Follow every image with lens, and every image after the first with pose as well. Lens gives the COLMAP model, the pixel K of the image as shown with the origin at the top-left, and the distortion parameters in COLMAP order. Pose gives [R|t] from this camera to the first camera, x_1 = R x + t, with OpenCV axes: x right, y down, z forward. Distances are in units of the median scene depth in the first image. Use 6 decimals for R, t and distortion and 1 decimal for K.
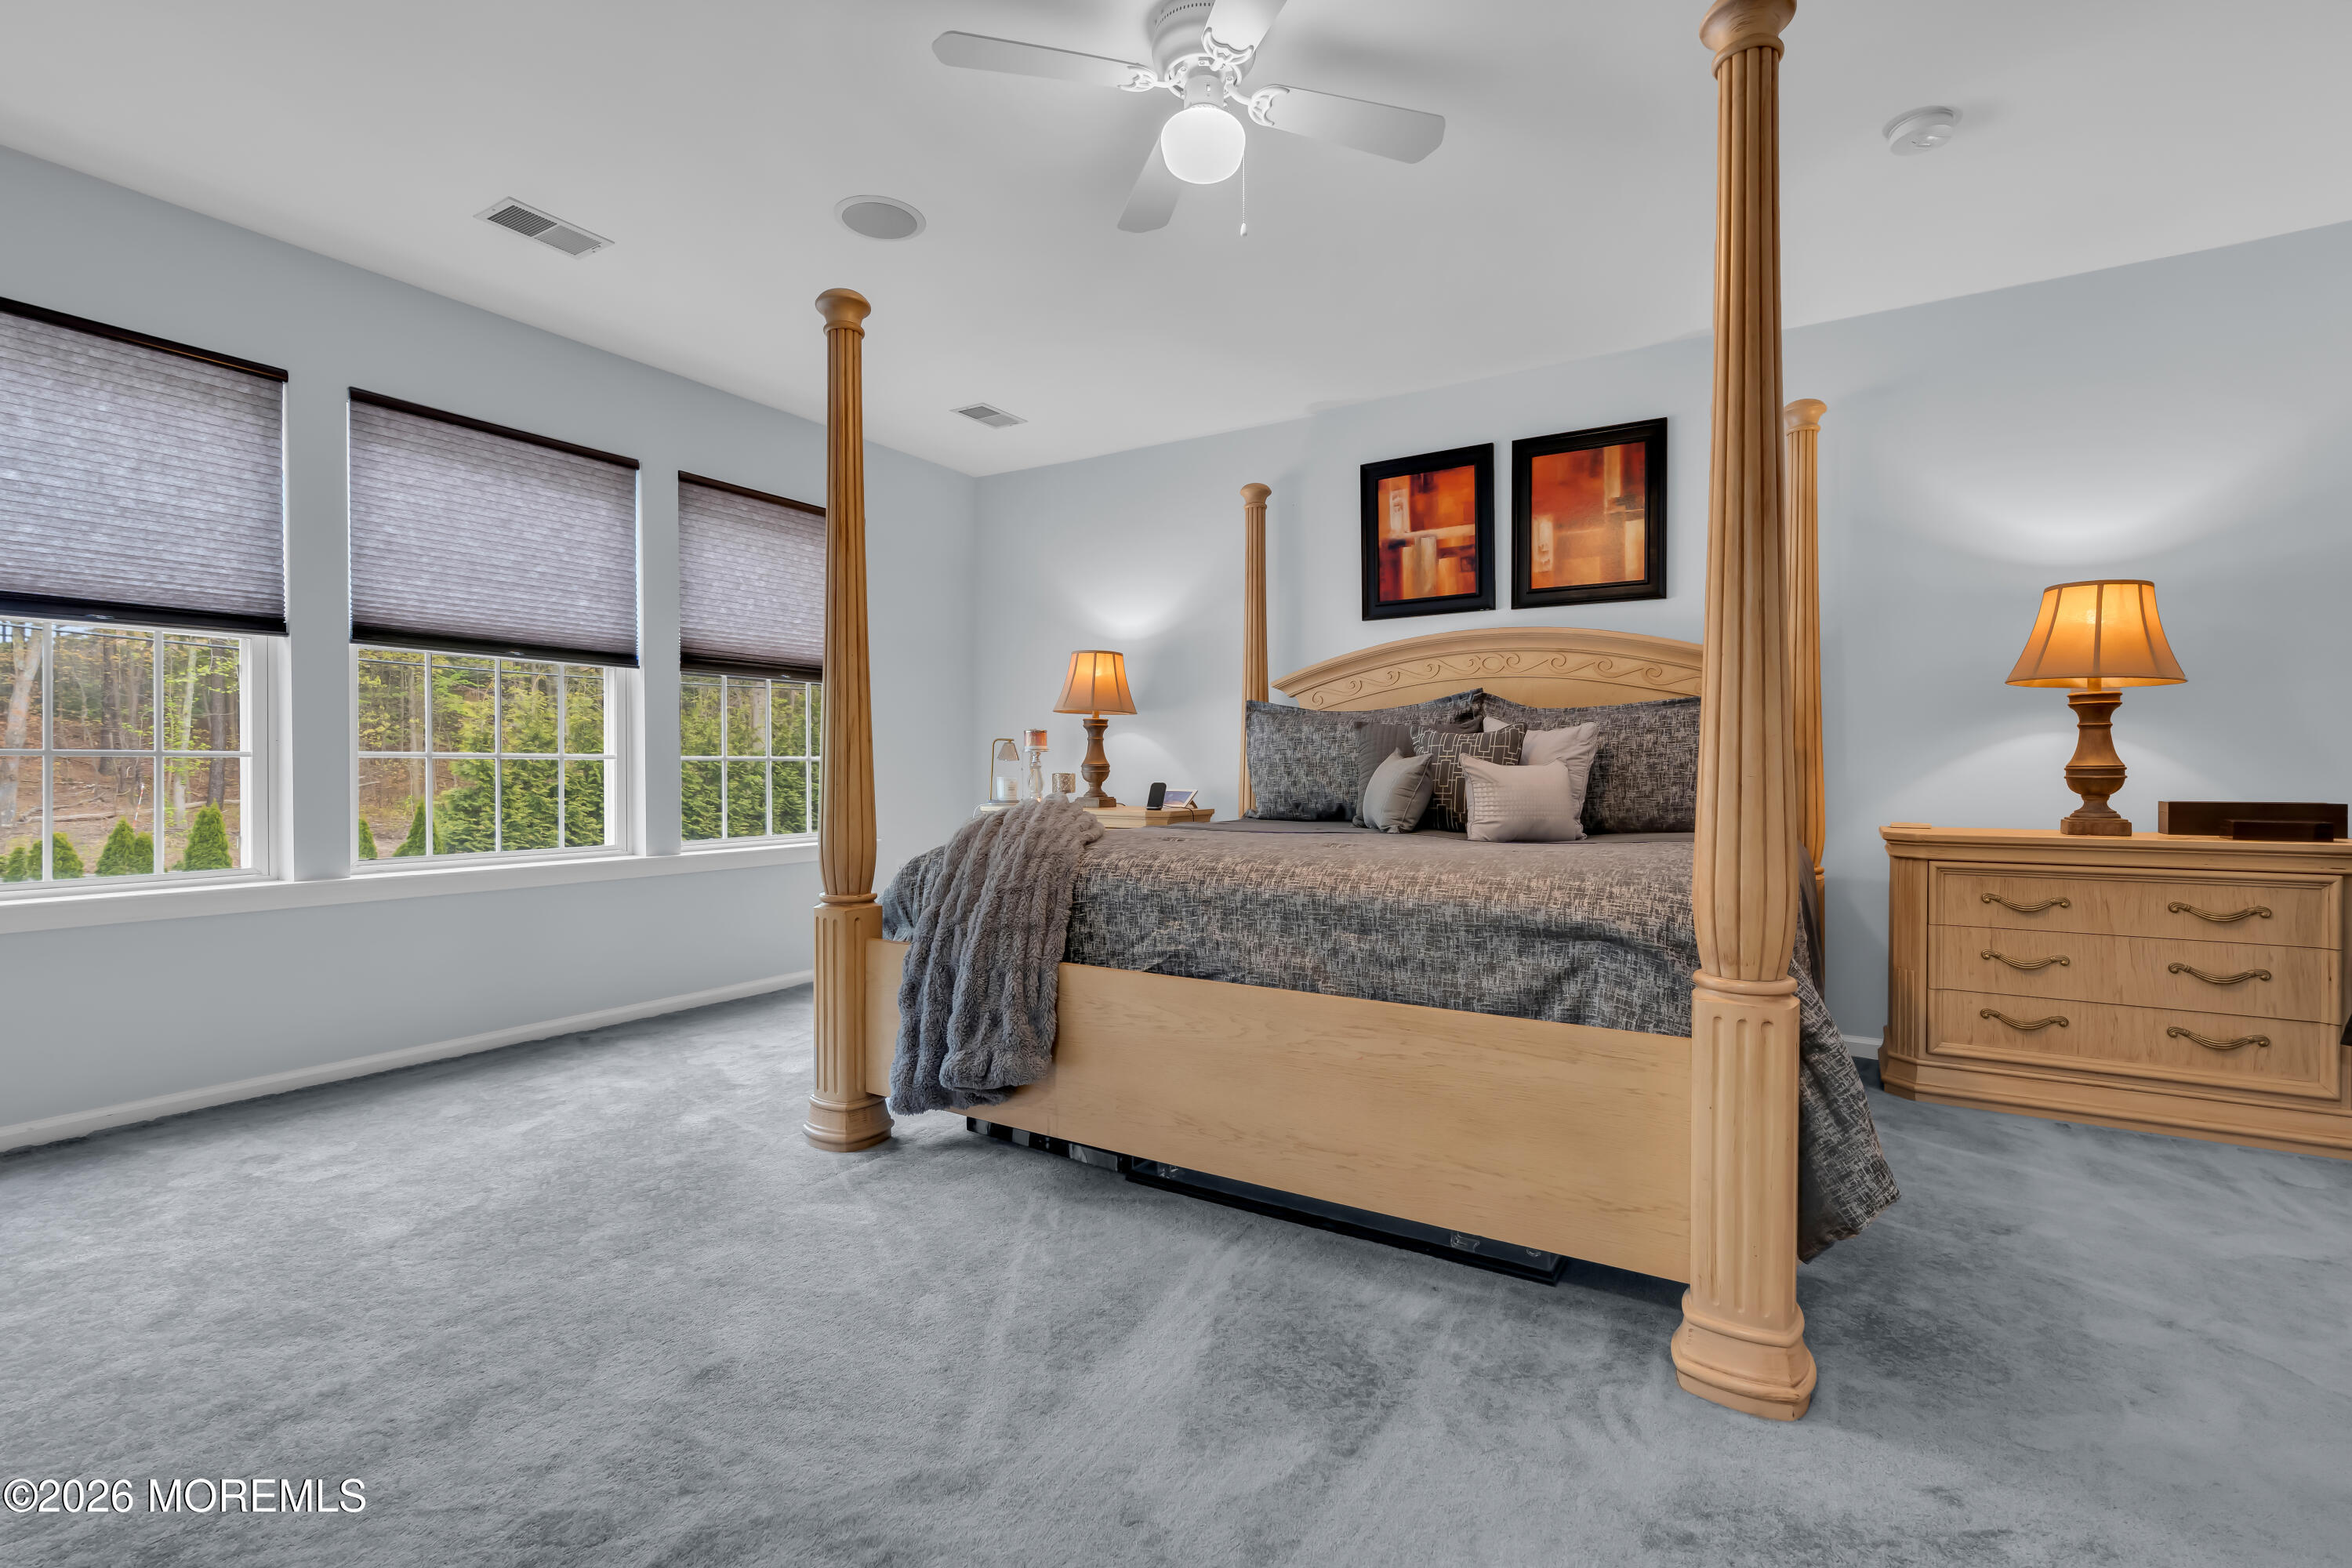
lens RADIAL K [[1109.6, 0, 1176.0], [0, 1109.6, 784.0], [0, 0, 1]] dist [0.021496, 0.000426]
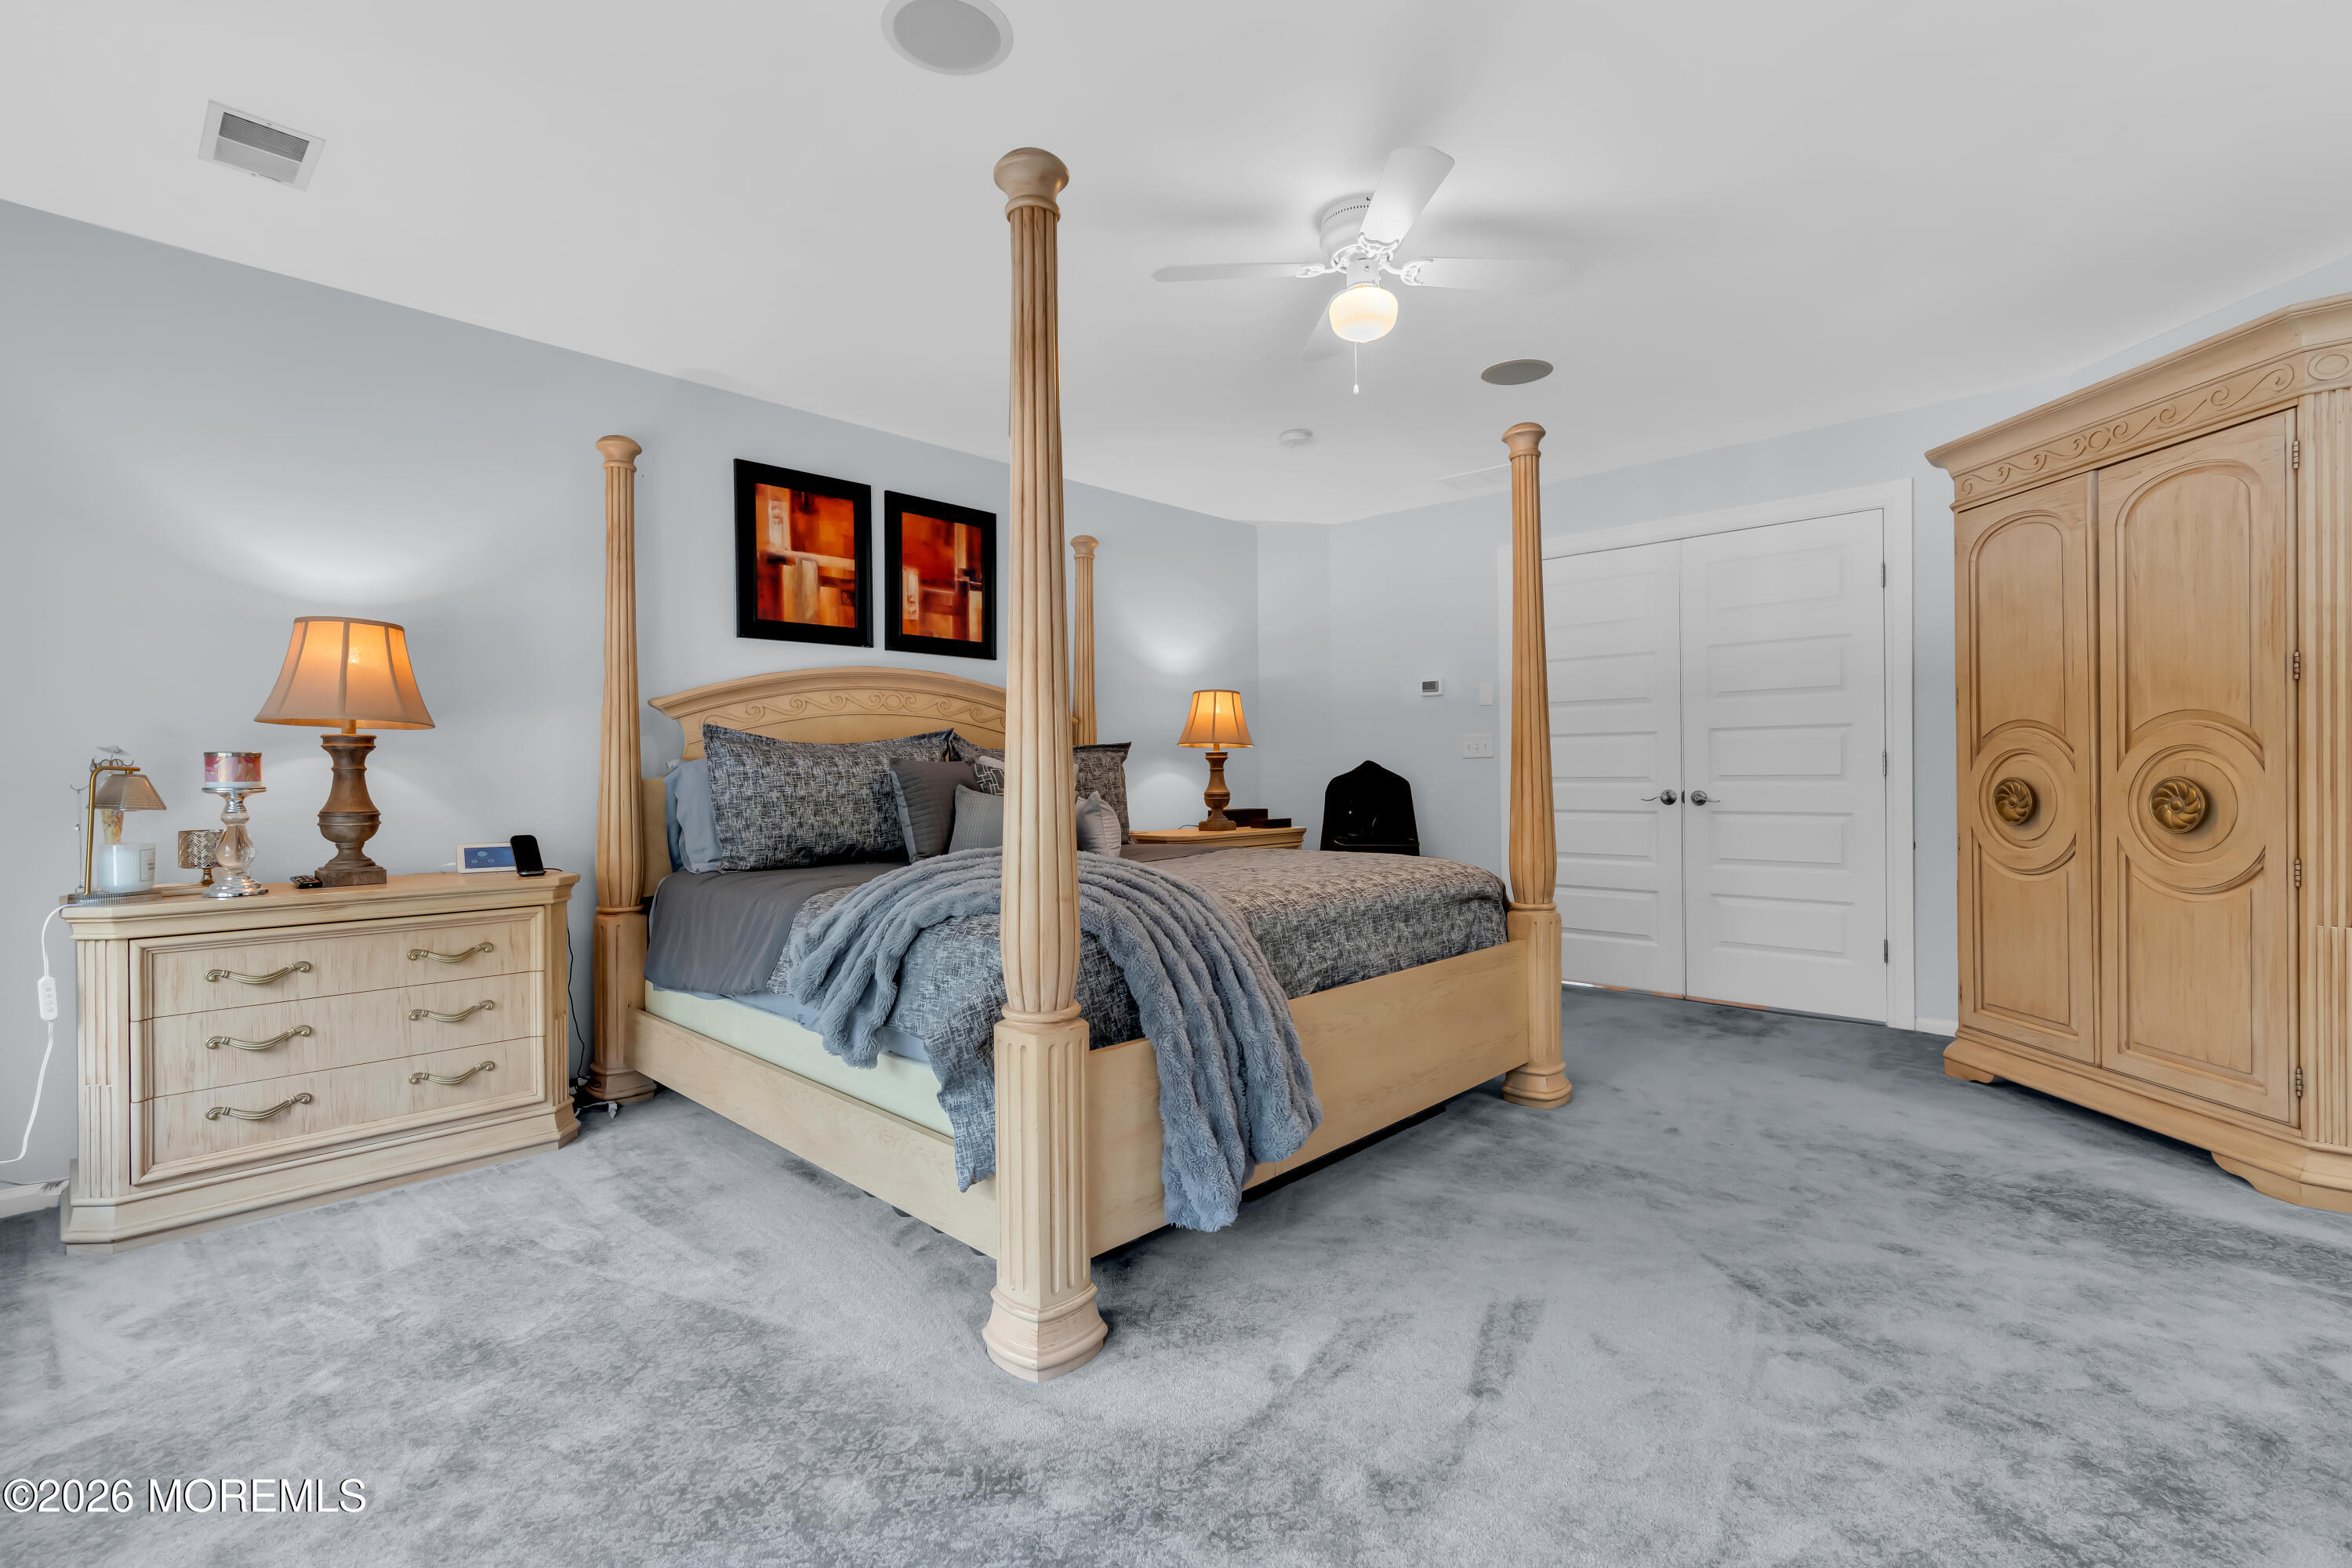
lens RADIAL K [[1084.5, 0, 1174.0], [0, 1084.5, 777.8], [0, 0, 1]] dist [-0.002854, 0.000383]
pose [[0.189253, 0.000147, 0.981928, -0.640743], [0.027895, 0.999596, -0.005526, -0.023625], [-0.981532, 0.028436, 0.189172, 0.539362]]
